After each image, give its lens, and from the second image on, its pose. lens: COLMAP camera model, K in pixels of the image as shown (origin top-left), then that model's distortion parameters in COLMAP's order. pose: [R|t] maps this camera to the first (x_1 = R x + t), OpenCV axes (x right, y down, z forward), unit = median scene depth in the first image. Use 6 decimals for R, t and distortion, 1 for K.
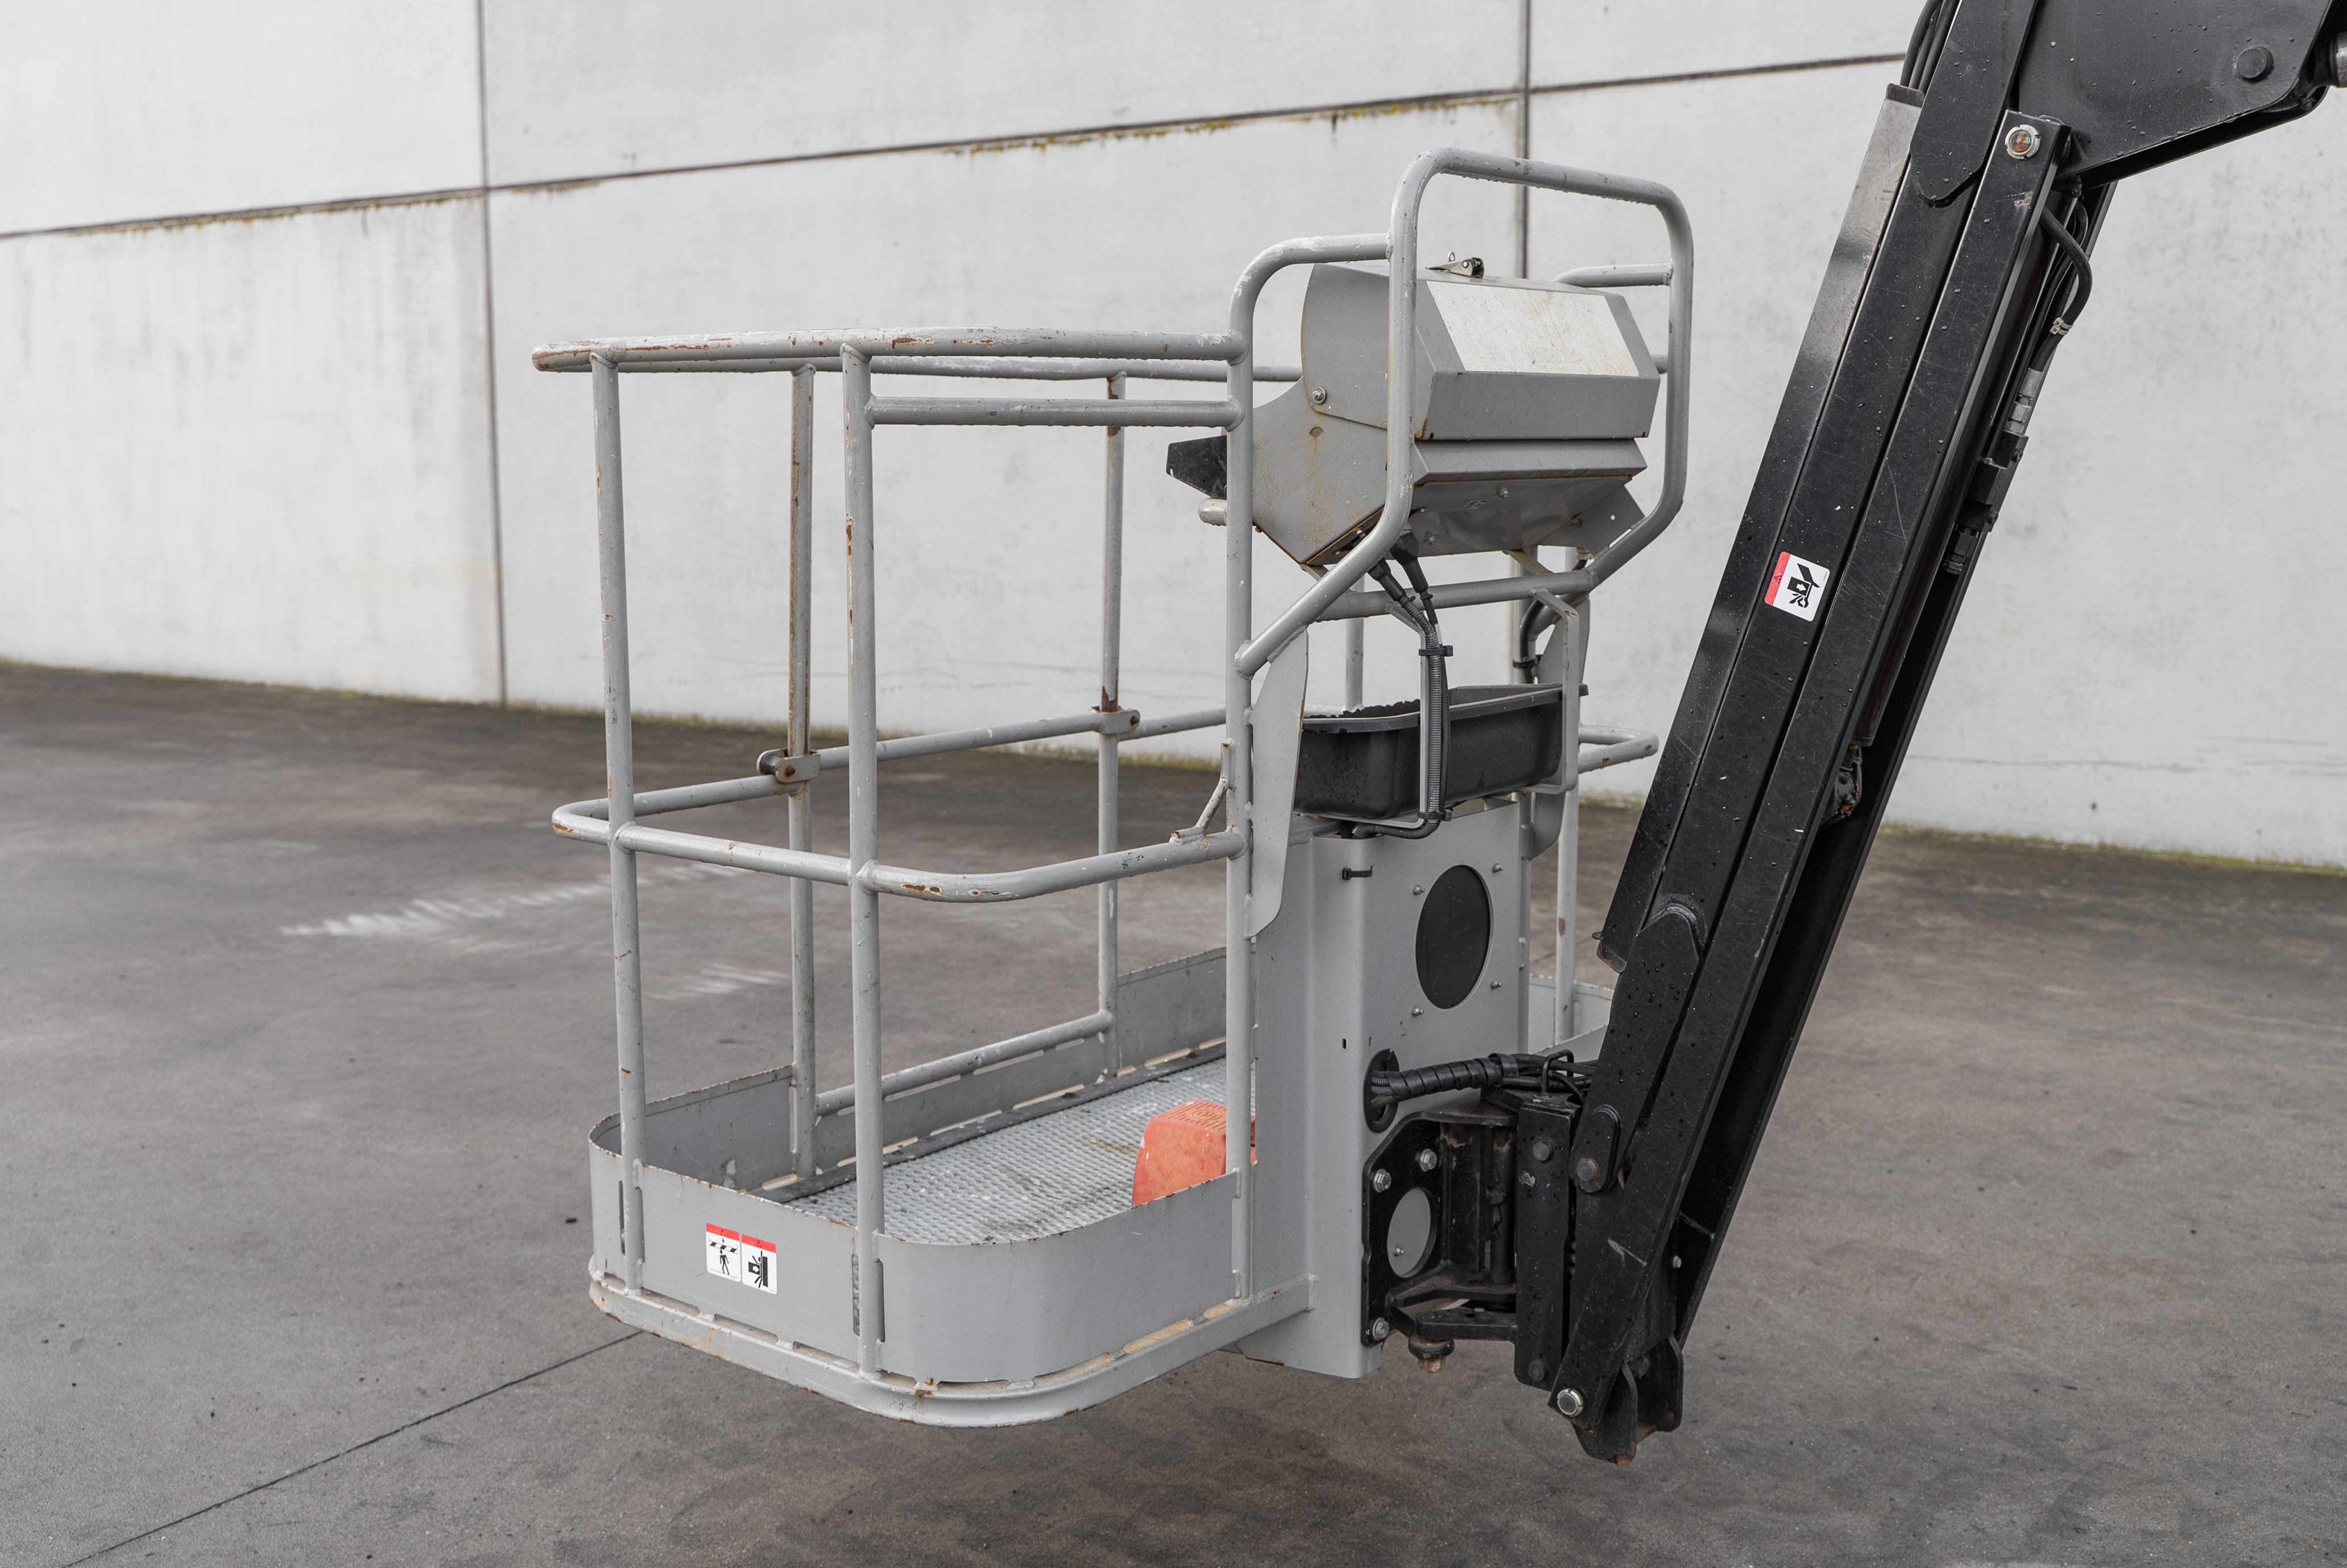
lens RADIAL K [[2413.0, 0, 1193.1], [0, 2413.0, 754.6], [0, 0, 1]] dist [-0.015935, 0.000000]
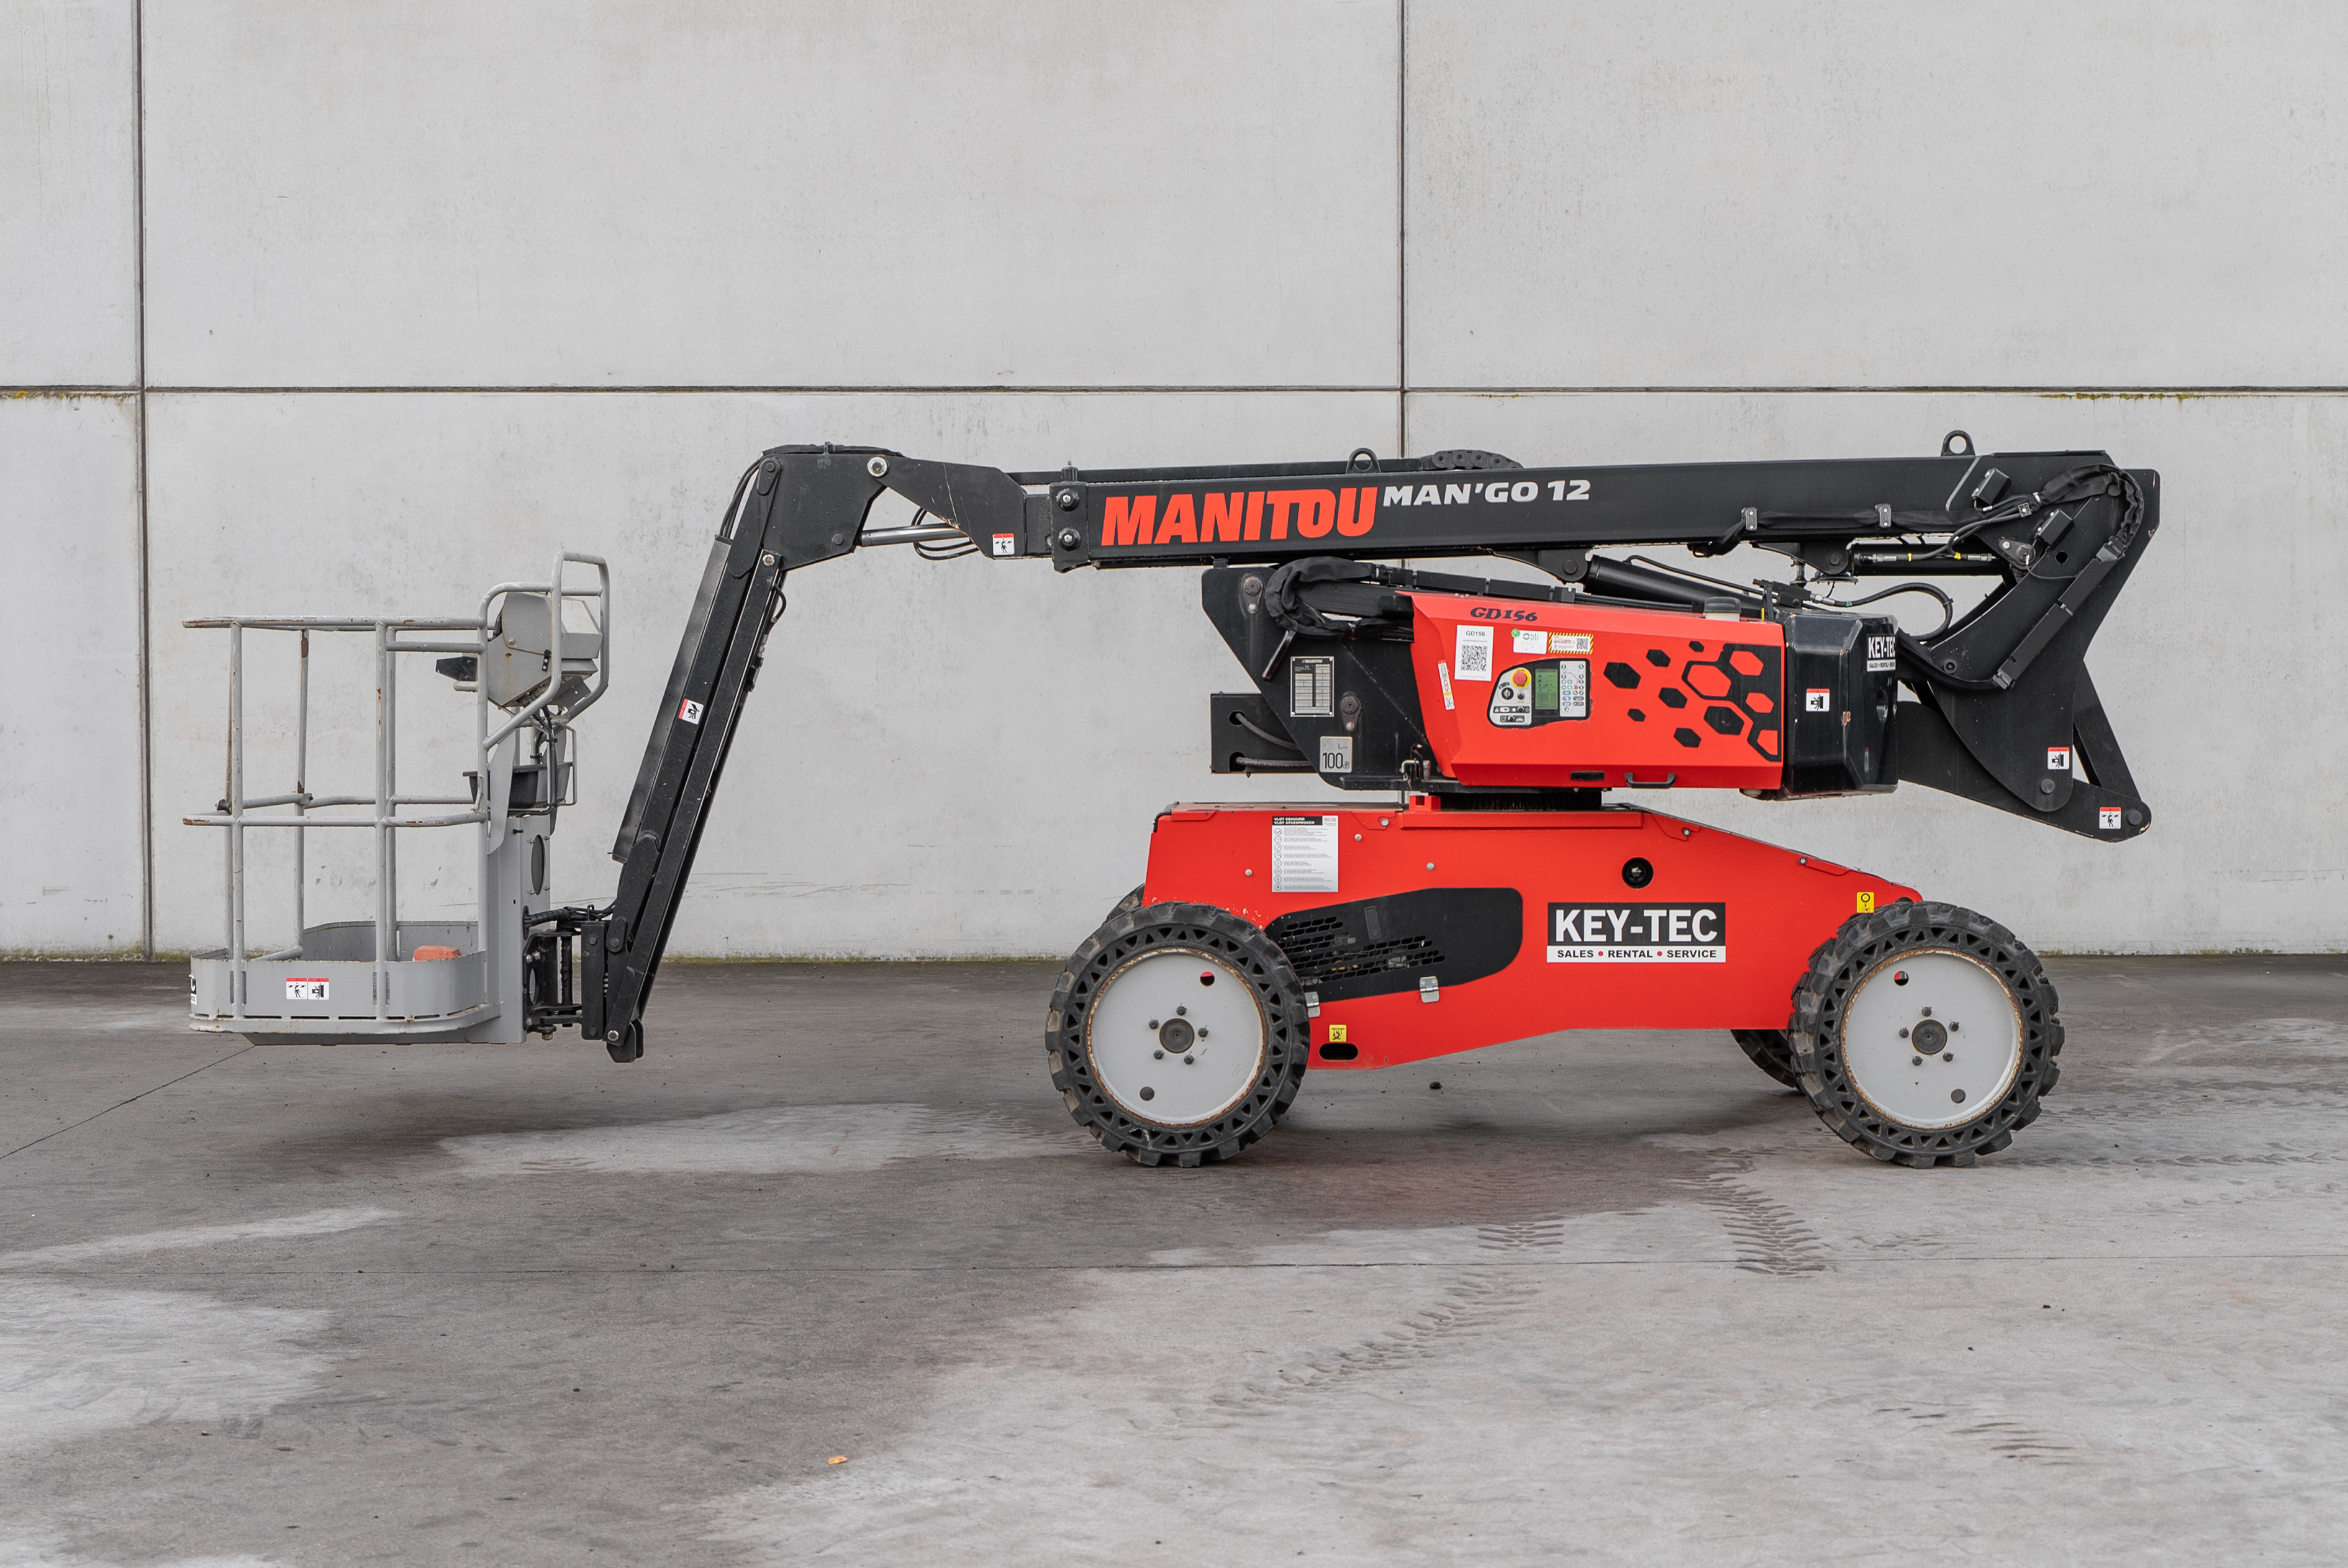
lens RADIAL K [[3462.2, 0, 1187.9], [0, 3462.2, 836.2], [0, 0, 1]] dist [-0.001565, 0.000000]
pose [[0.814482, -0.024039, 0.579691, -0.532506], [0.073943, 0.995295, -0.062619, 0.121551], [-0.575458, 0.093867, 0.812427, -0.849759]]
